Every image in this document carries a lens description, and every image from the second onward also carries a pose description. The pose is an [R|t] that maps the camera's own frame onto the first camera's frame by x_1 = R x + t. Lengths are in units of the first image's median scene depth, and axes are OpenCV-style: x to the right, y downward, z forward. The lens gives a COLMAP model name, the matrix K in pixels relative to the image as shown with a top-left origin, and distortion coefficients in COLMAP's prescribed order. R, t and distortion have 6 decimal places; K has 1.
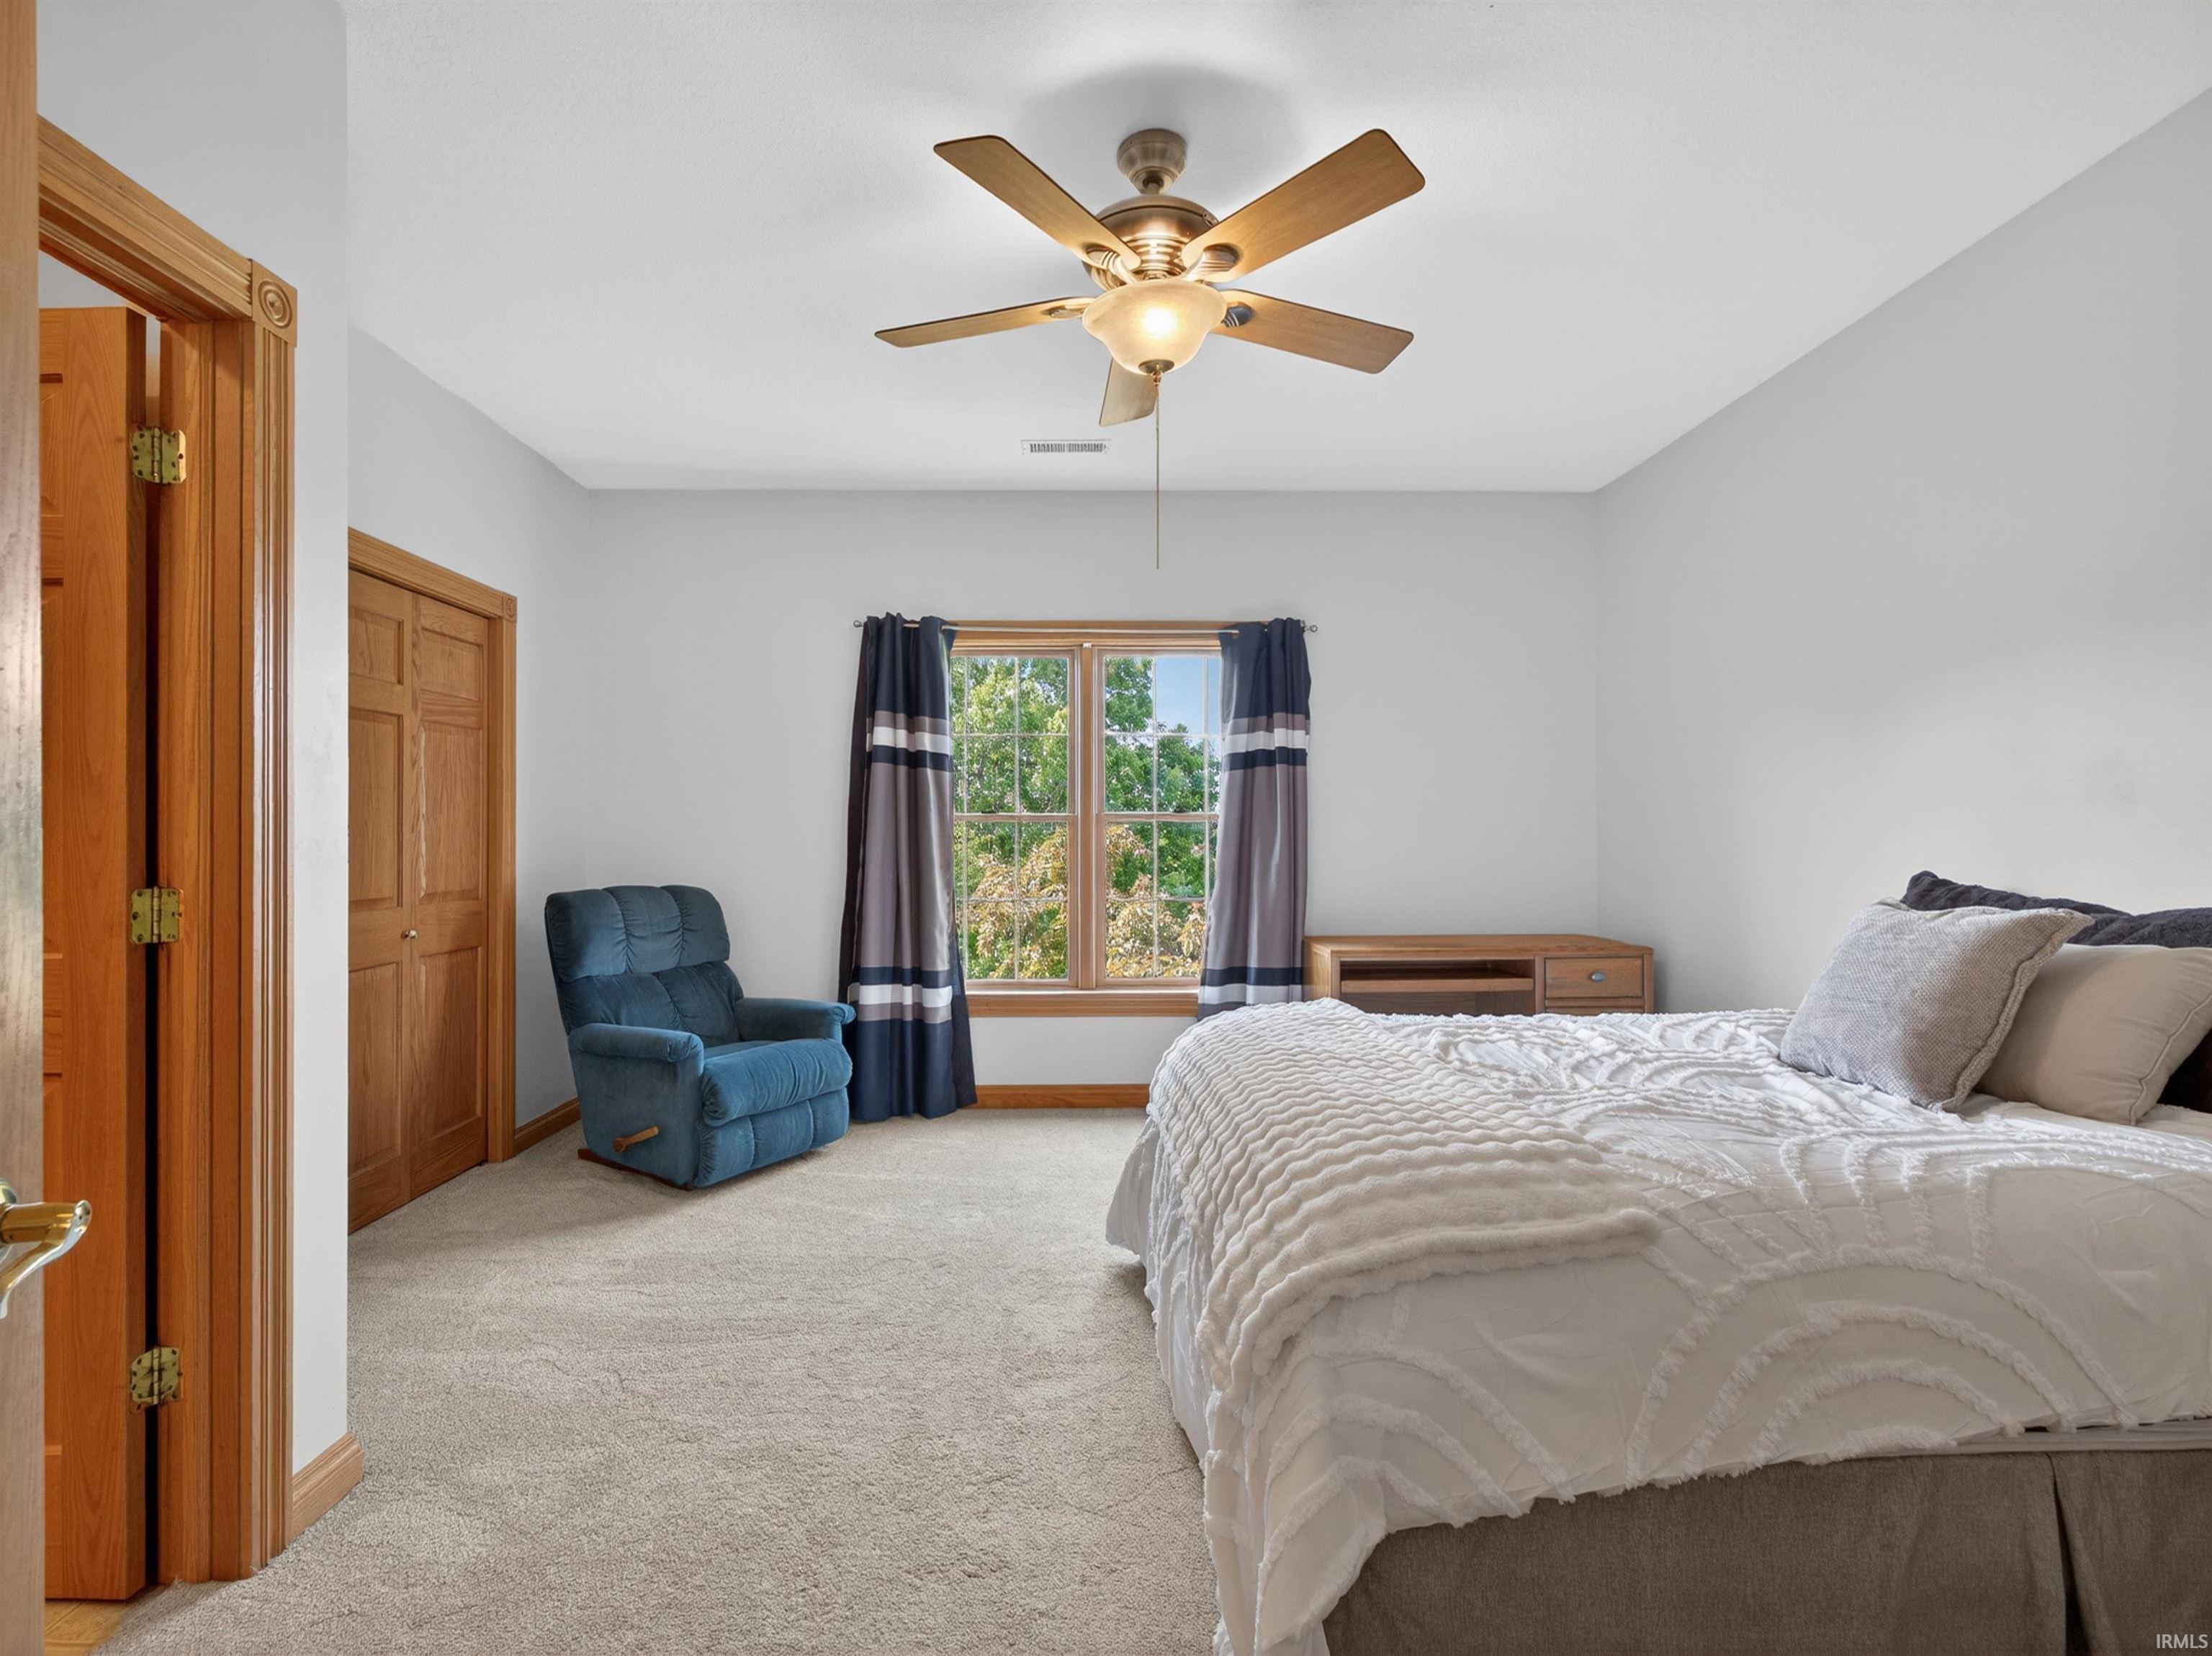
lens RADIAL K [[1052.0, 0, 1090.2], [0, 1052.0, 830.4], [0, 0, 1]] dist [-0.001273, 0.000378]
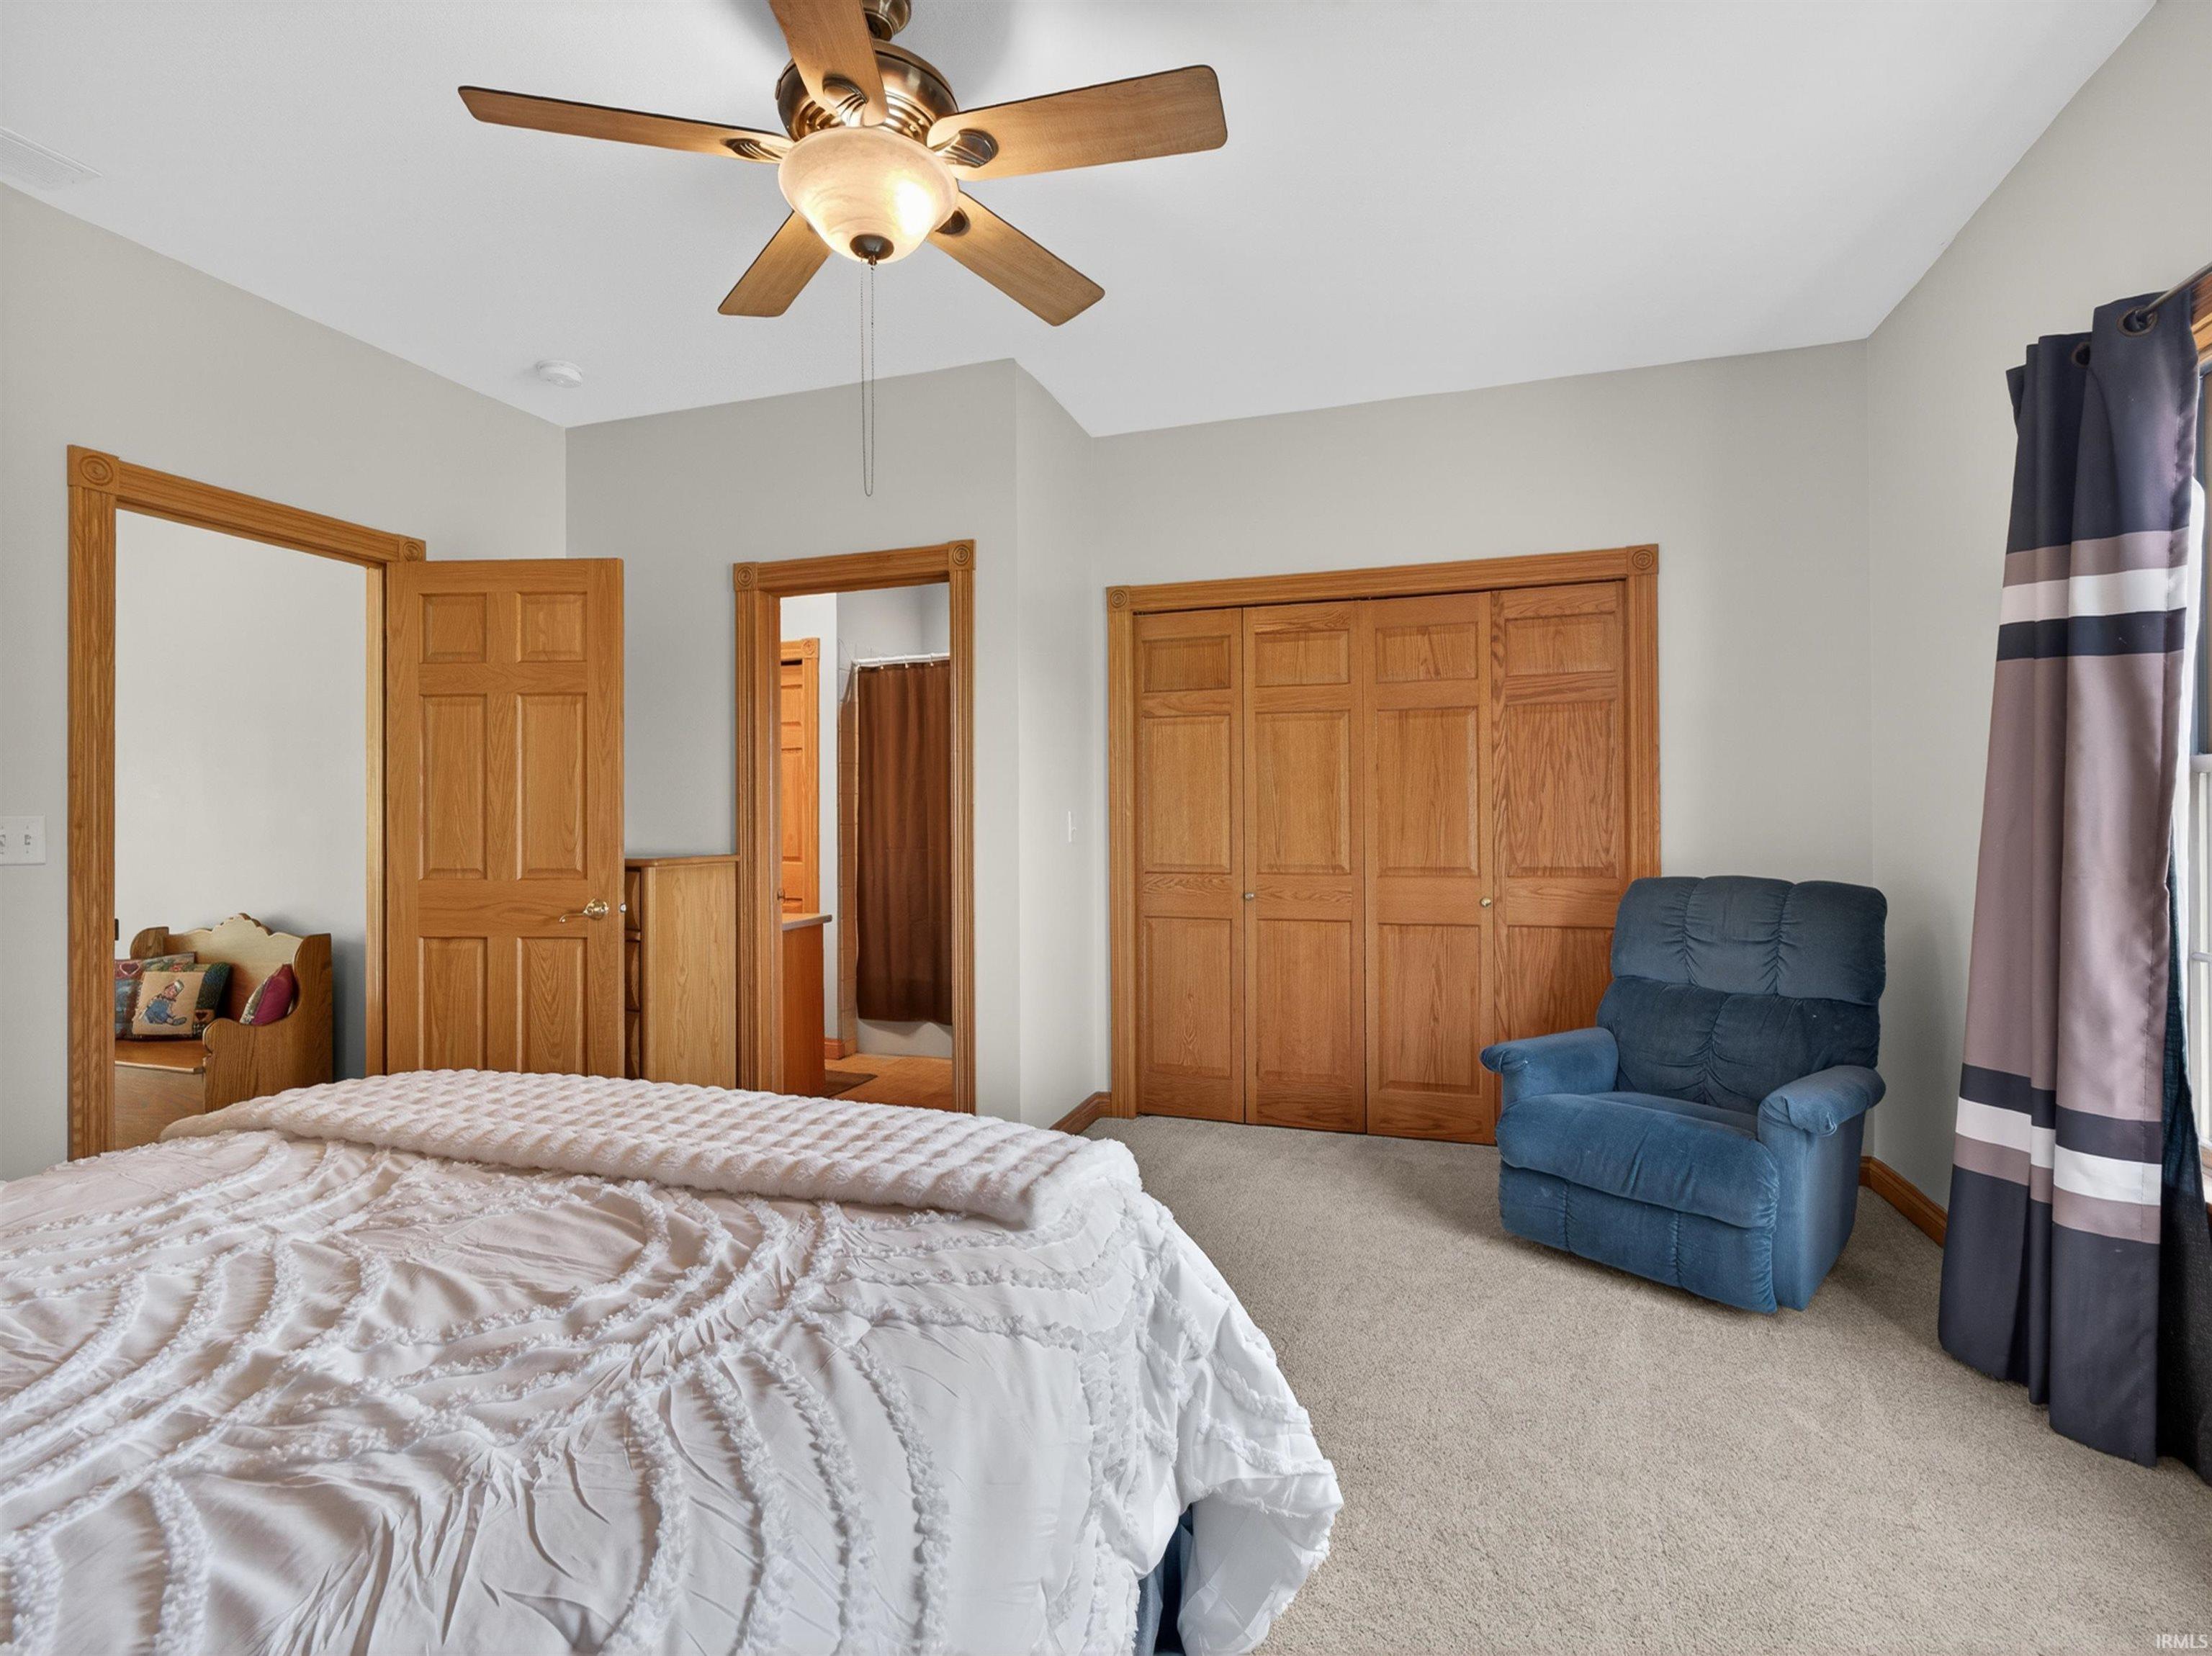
lens RADIAL K [[1052.0, 0, 1090.2], [0, 1052.0, 830.4], [0, 0, 1]] dist [-0.001273, 0.000378]
pose [[-0.343270, 0.014662, -0.939122, 0.497967], [0.012537, 0.999861, 0.011028, 0.004885], [0.939153, -0.007989, -0.343406, 0.923724]]
